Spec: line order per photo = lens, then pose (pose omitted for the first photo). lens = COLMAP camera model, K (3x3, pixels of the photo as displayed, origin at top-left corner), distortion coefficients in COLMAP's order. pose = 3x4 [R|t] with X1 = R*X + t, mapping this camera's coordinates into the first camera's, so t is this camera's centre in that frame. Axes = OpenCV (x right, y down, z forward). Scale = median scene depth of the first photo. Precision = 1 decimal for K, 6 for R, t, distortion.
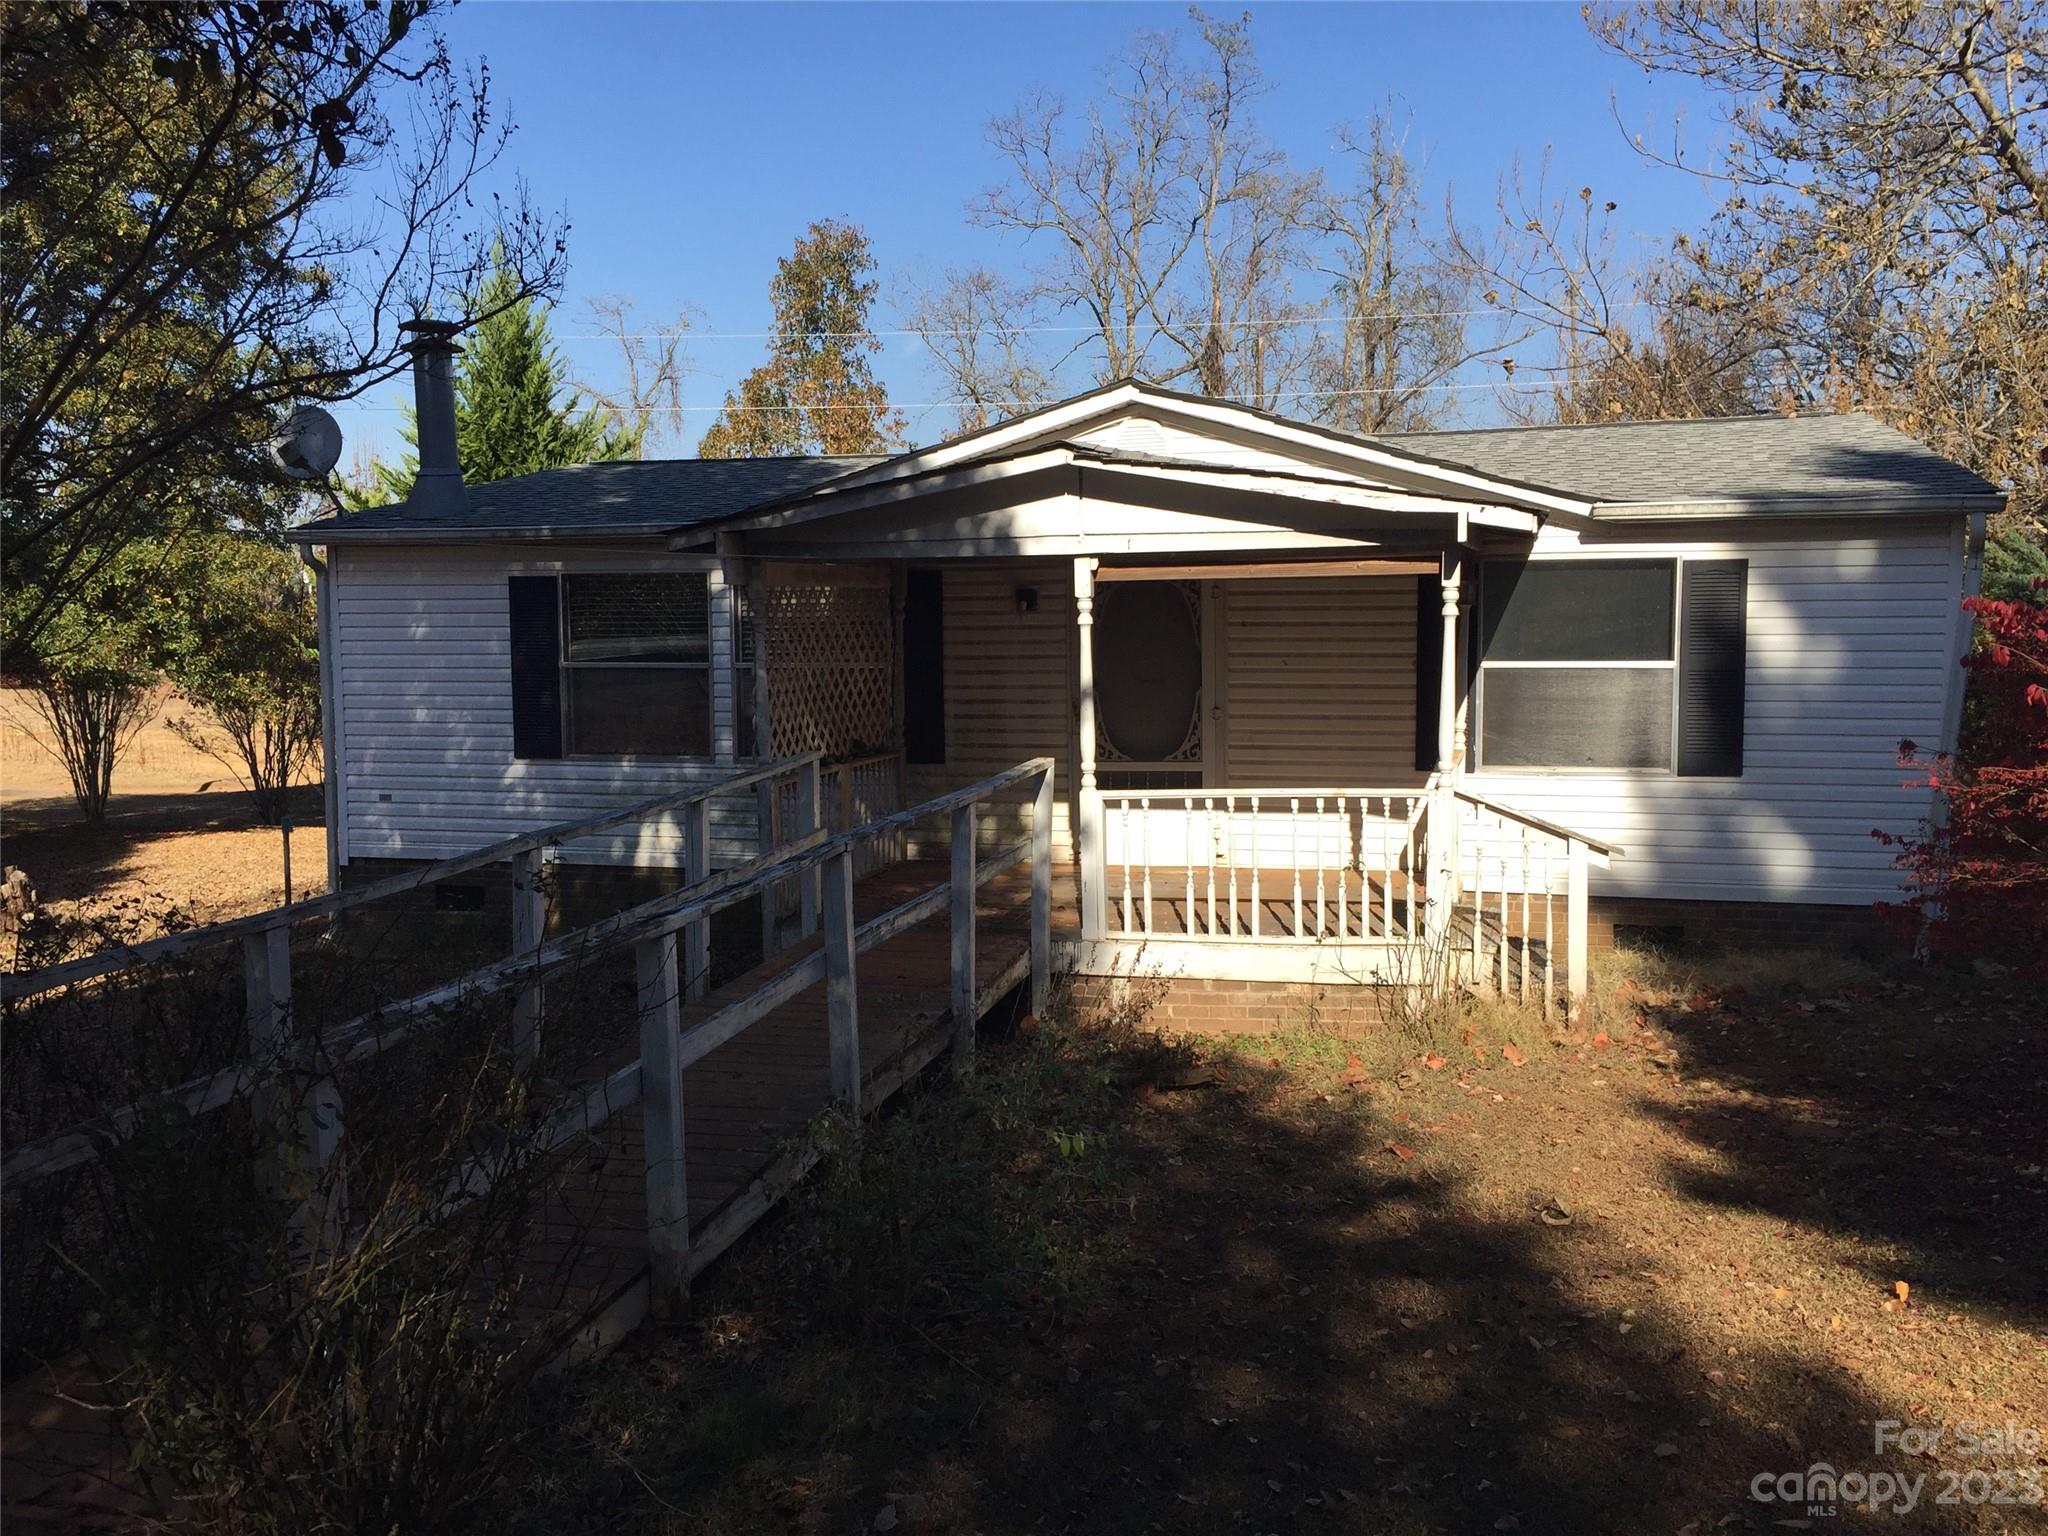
lens RADIAL K [[1752.2, 0, 1017.5], [0, 1752.2, 769.3], [0, 0, 1]] dist [0.080364, -0.102744]
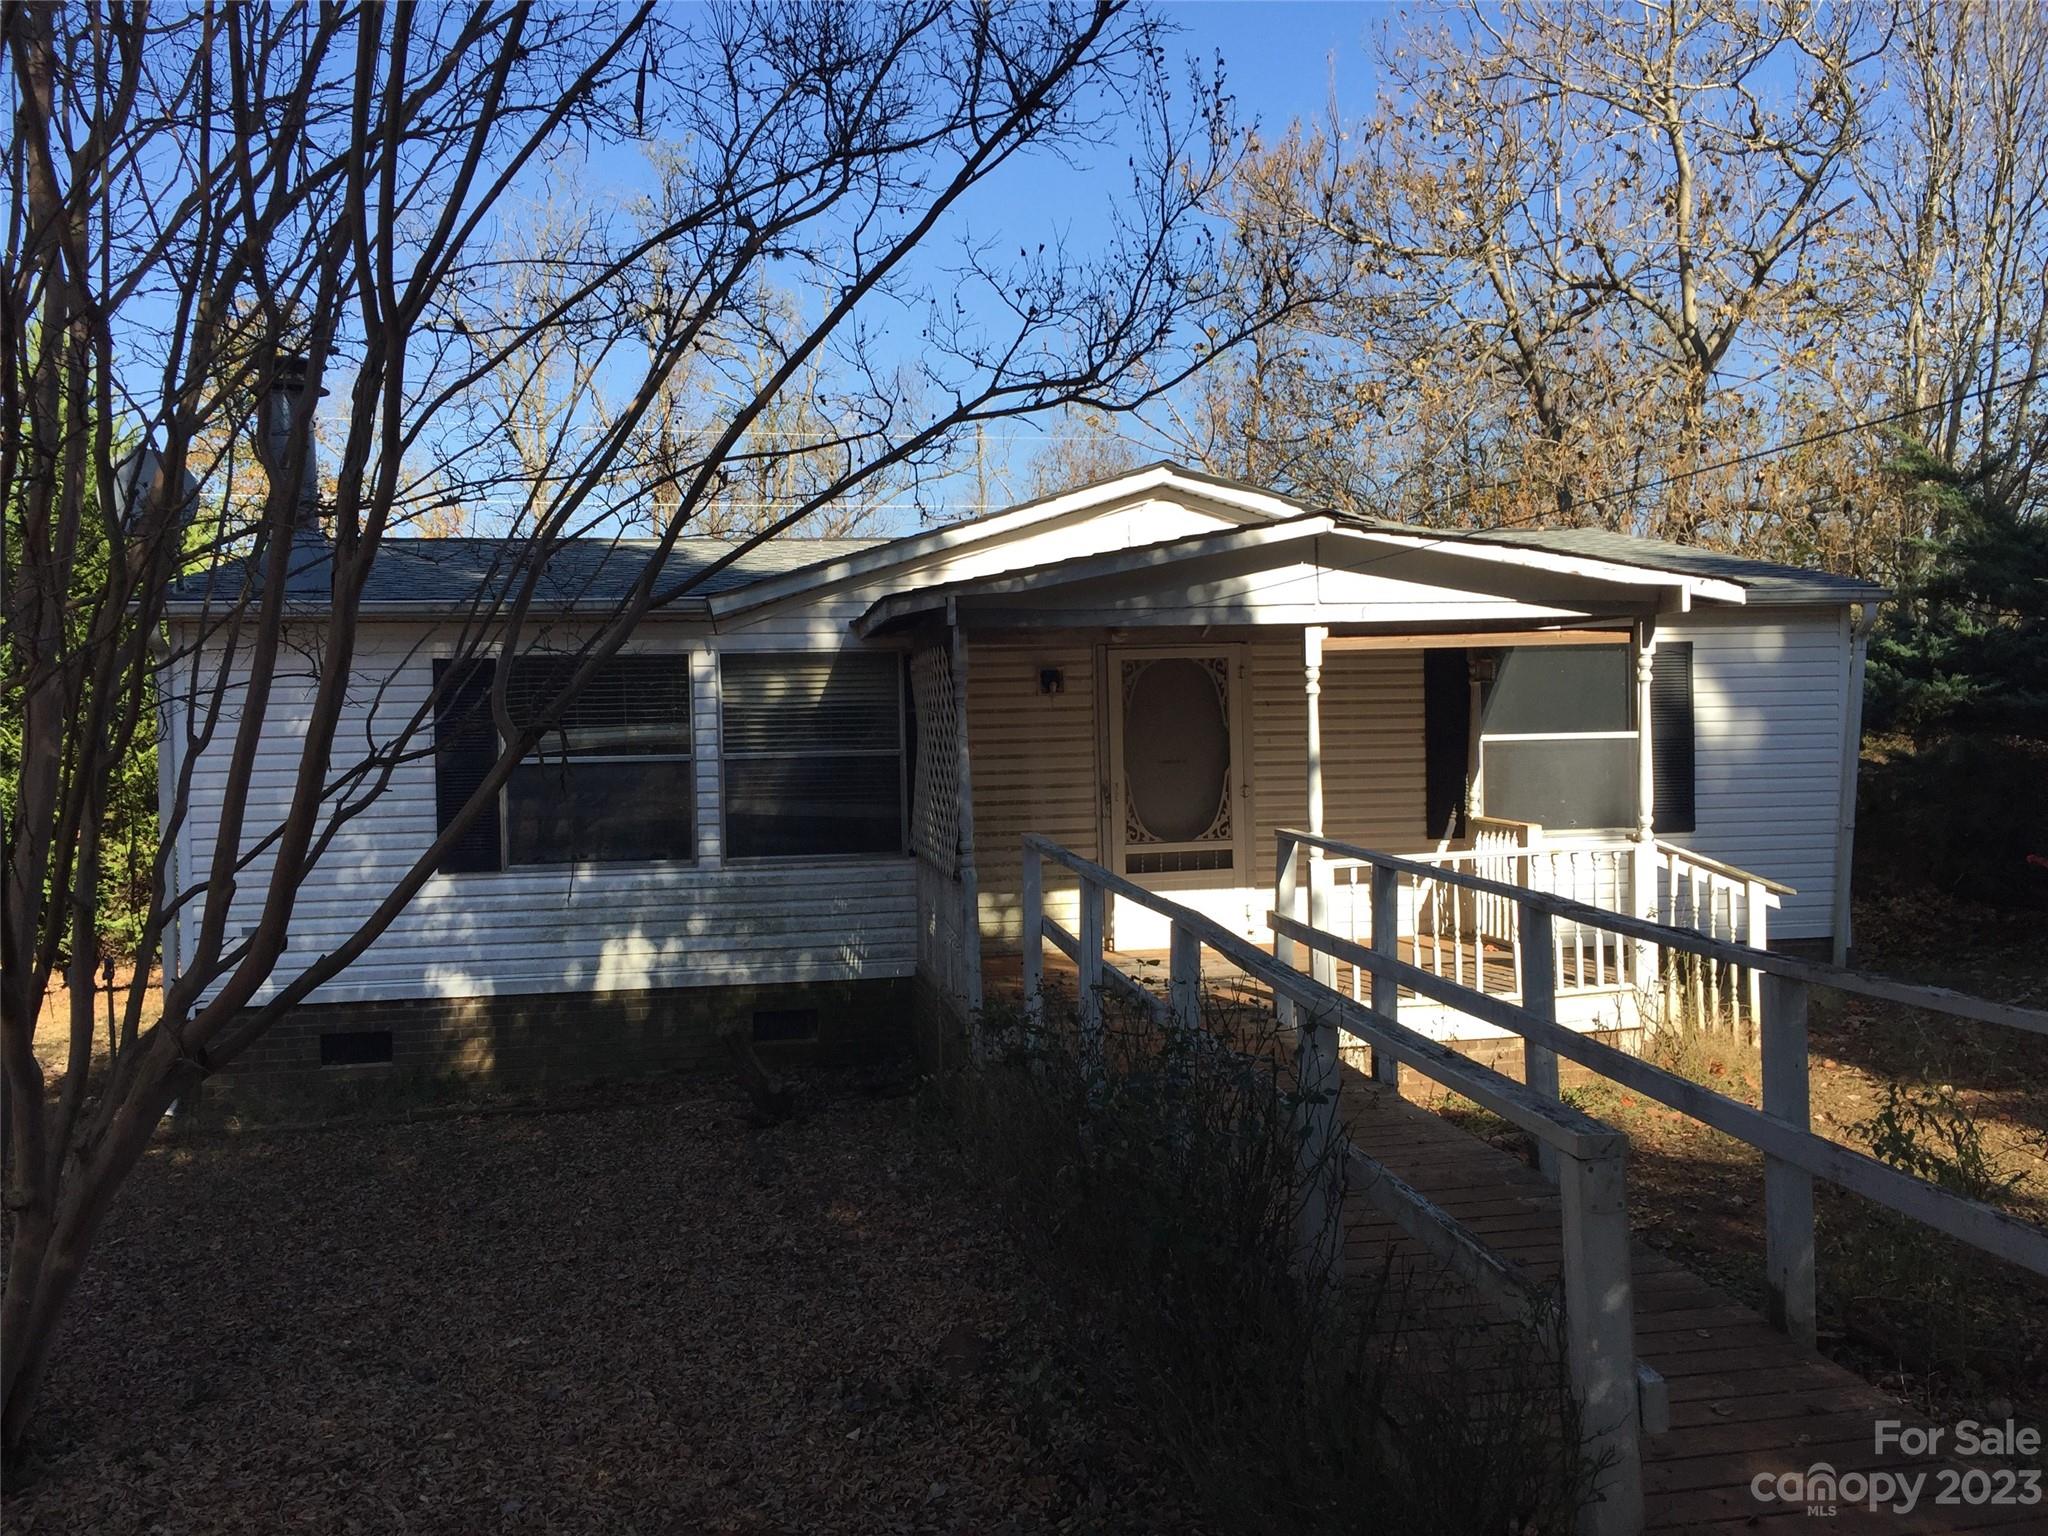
lens RADIAL K [[1752.2, 0, 1020.3], [0, 1752.2, 771.7], [0, 0, 1]] dist [0.080364, -0.102744]
pose [[0.913056, -0.022166, 0.407231, -0.426487], [0.050357, 0.997008, -0.058639, 0.009785], [-0.404713, 0.074048, 0.911441, 0.131012]]
